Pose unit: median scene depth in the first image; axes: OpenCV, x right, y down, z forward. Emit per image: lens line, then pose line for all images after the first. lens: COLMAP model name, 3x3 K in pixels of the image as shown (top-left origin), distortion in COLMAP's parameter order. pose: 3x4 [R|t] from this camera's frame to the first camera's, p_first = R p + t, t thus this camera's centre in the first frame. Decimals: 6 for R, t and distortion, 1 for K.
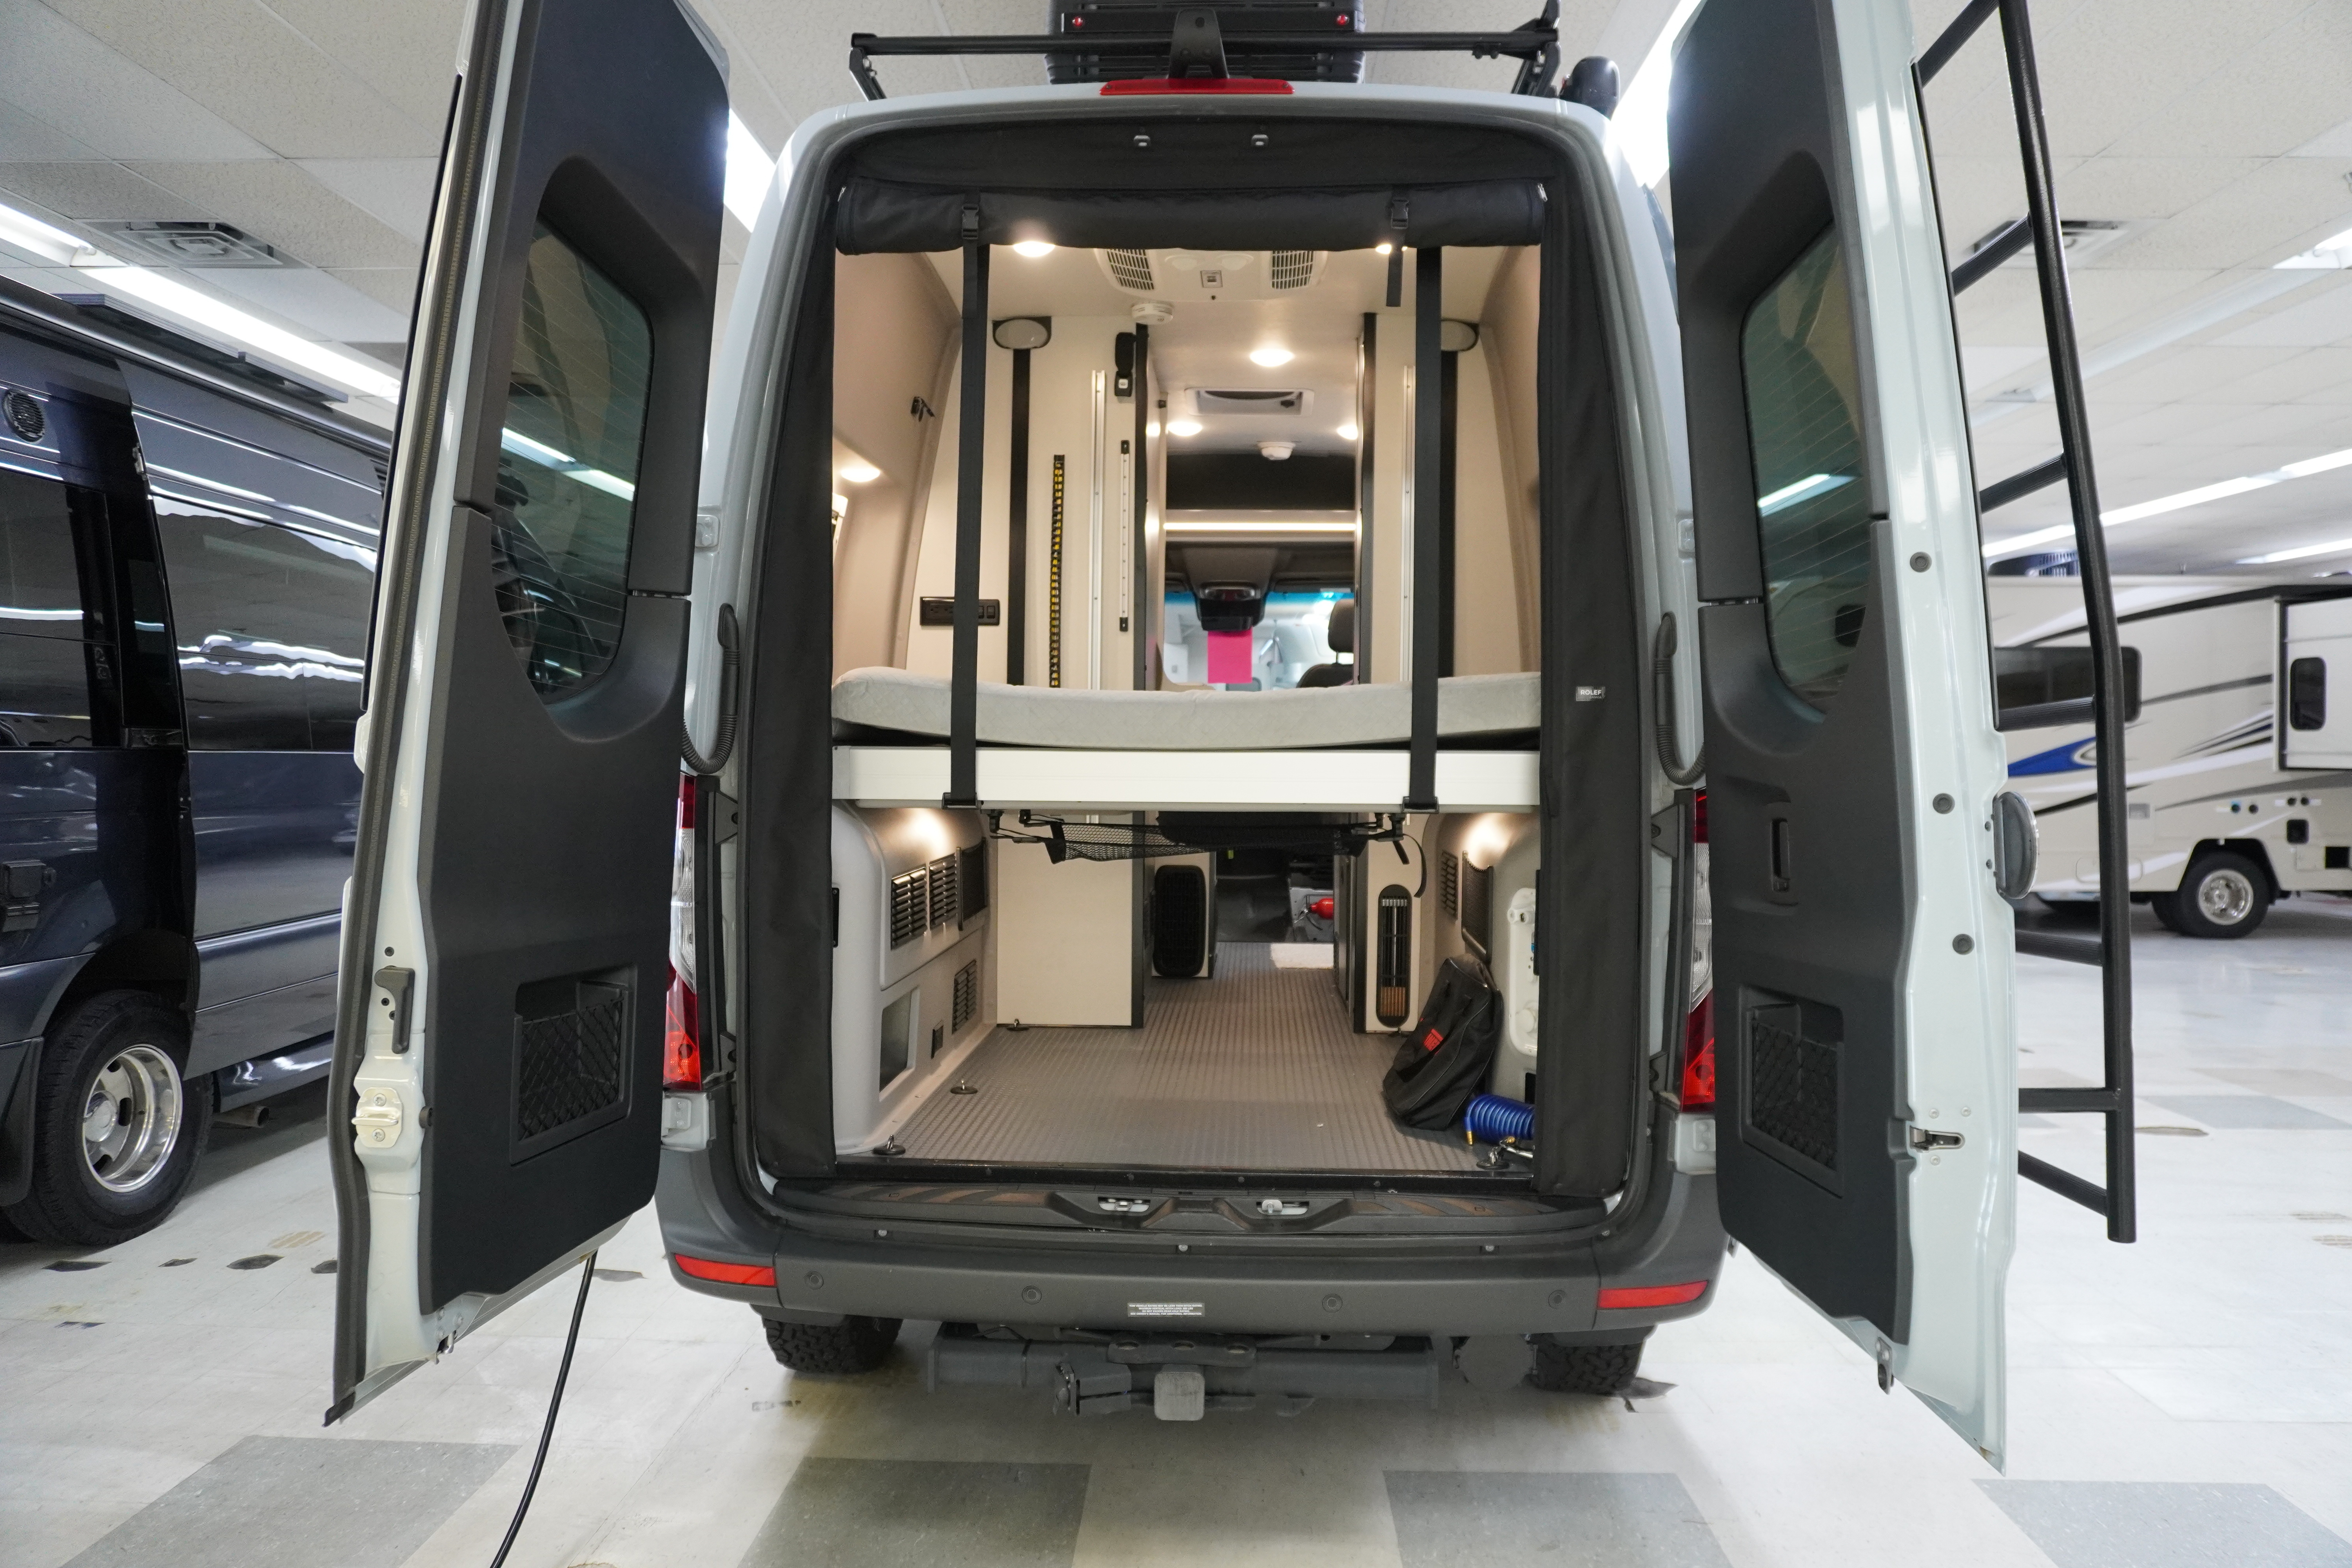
lens RADIAL K [[1590.9, 0, 1172.8], [0, 1590.9, 670.5], [0, 0, 1]] dist [-0.028272, 0.000769]
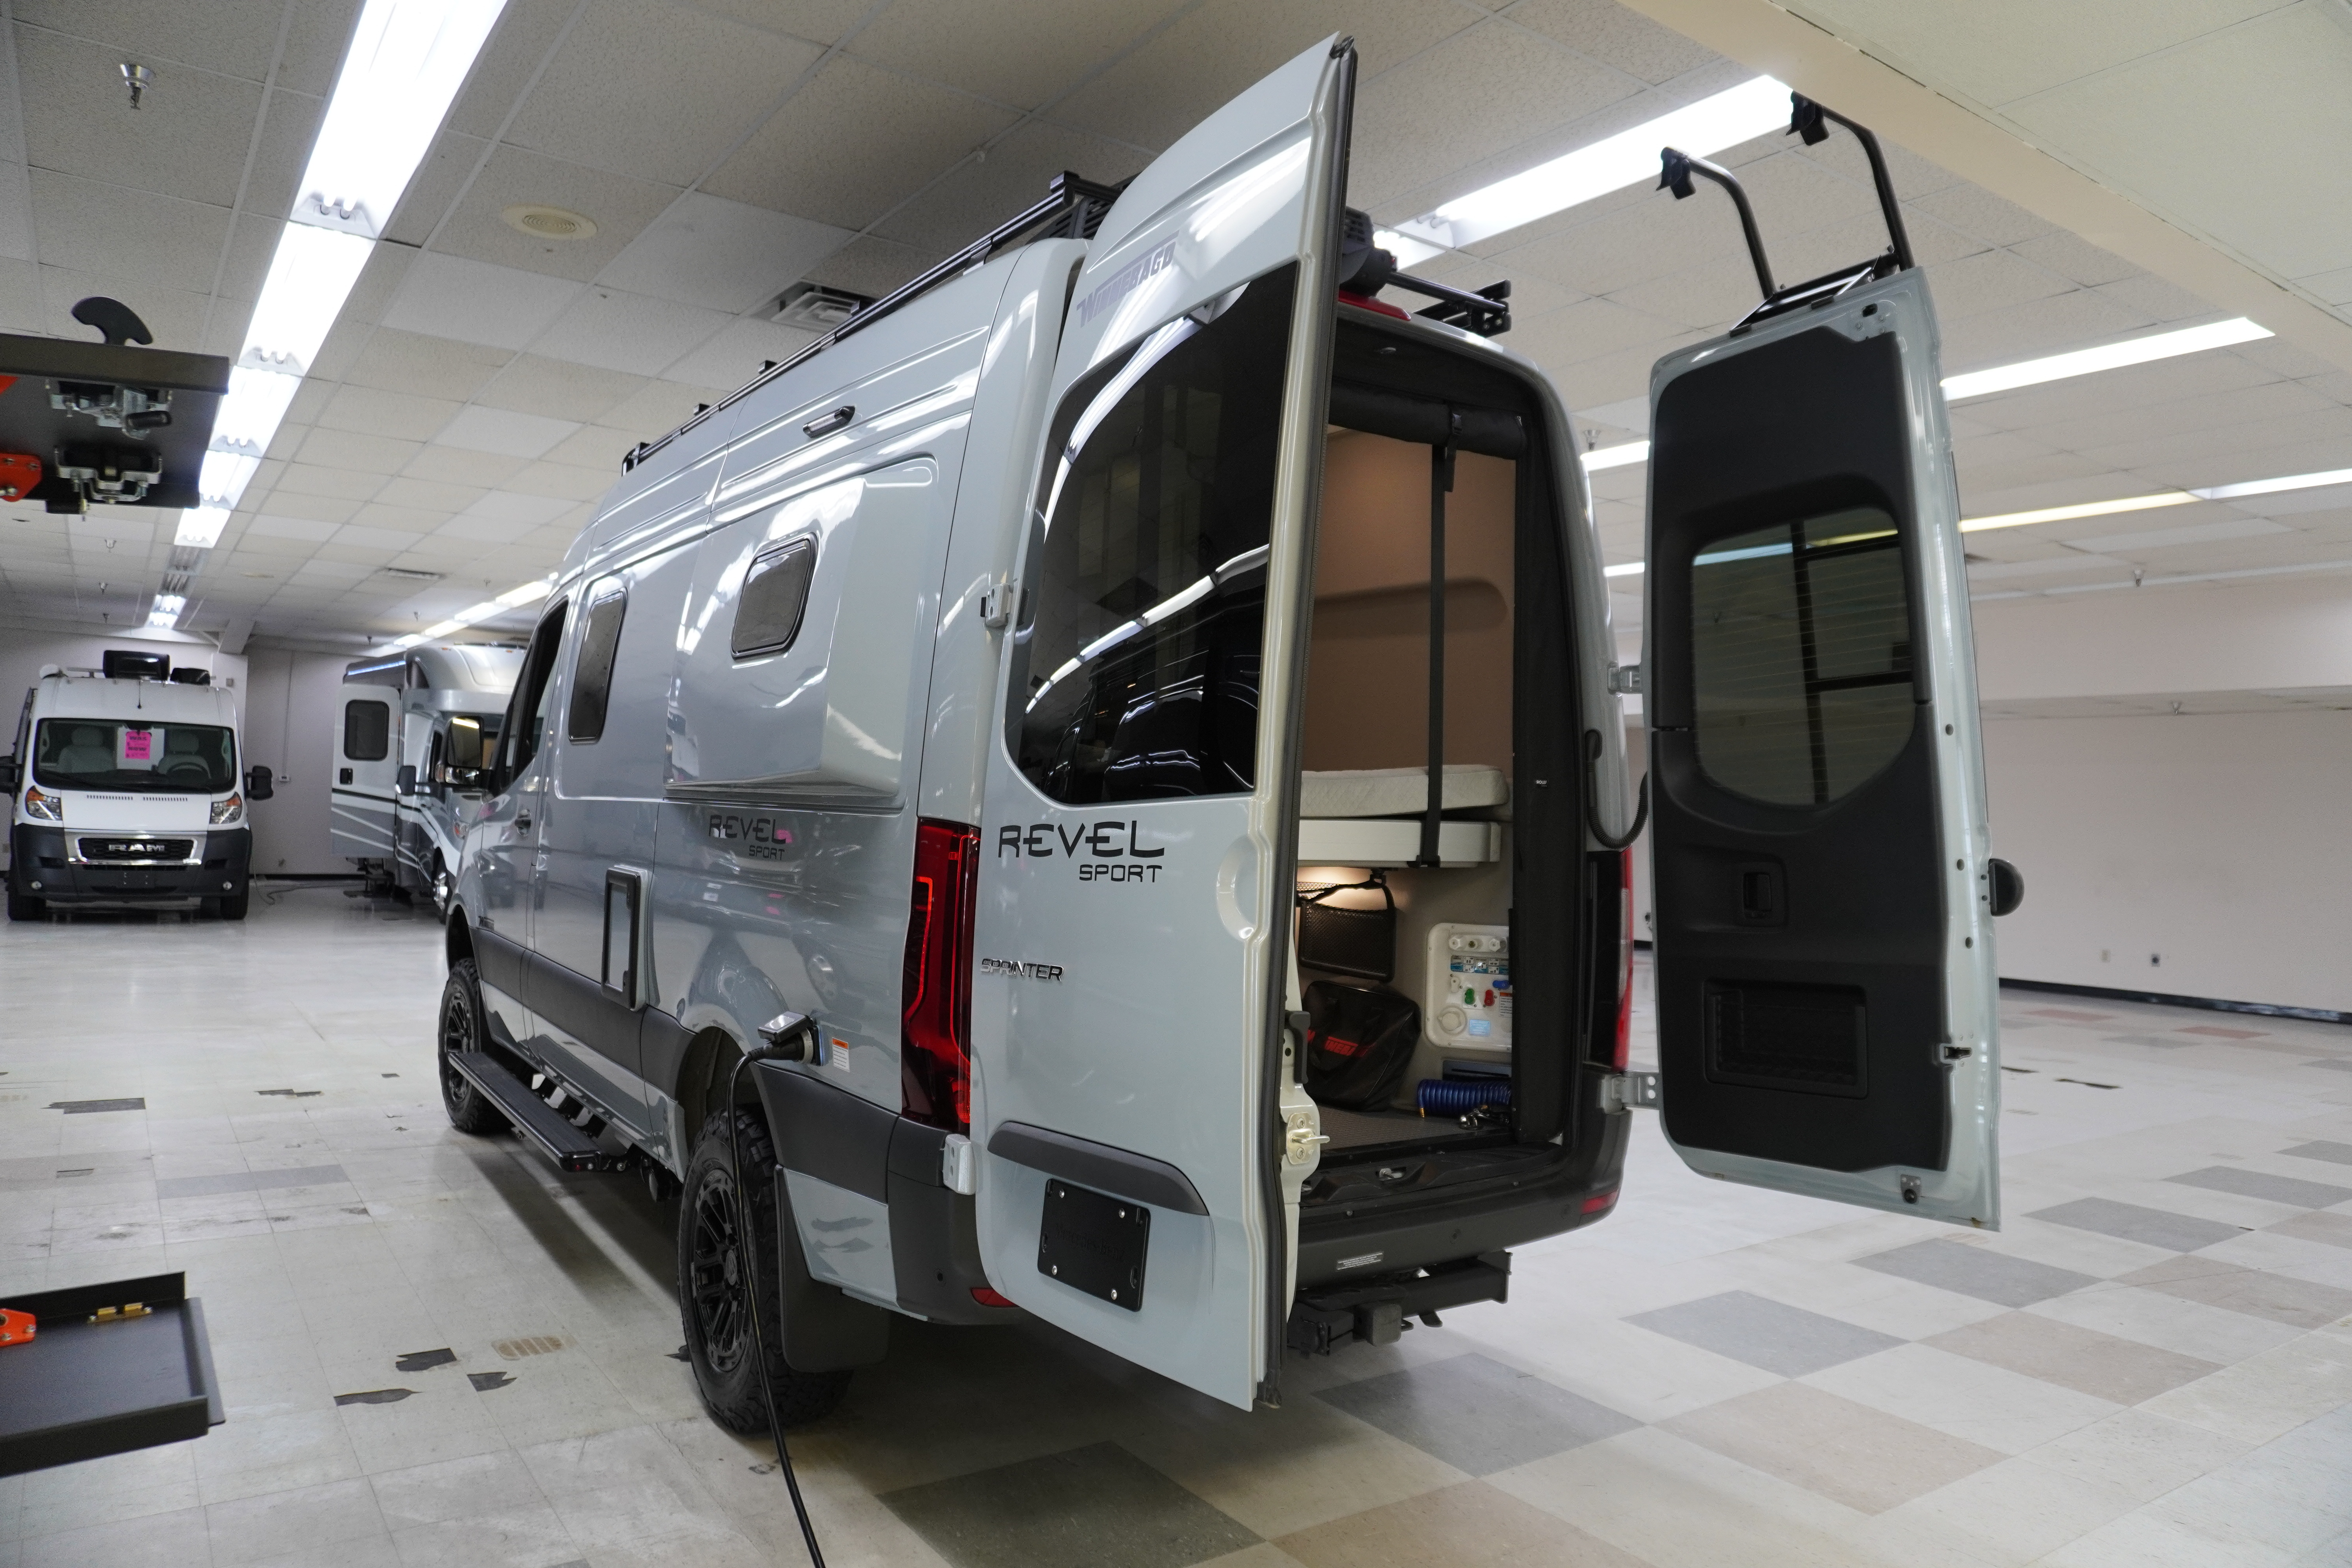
lens RADIAL K [[1570.1, 0, 1178.5], [0, 1570.1, 637.6], [0, 0, 1]] dist [-0.026248, 0.002727]
pose [[0.800034, 0.083319, 0.594141, -0.813033], [-0.055326, 0.996336, -0.065222, -0.005358], [-0.597399, 0.019309, 0.801712, 0.061425]]
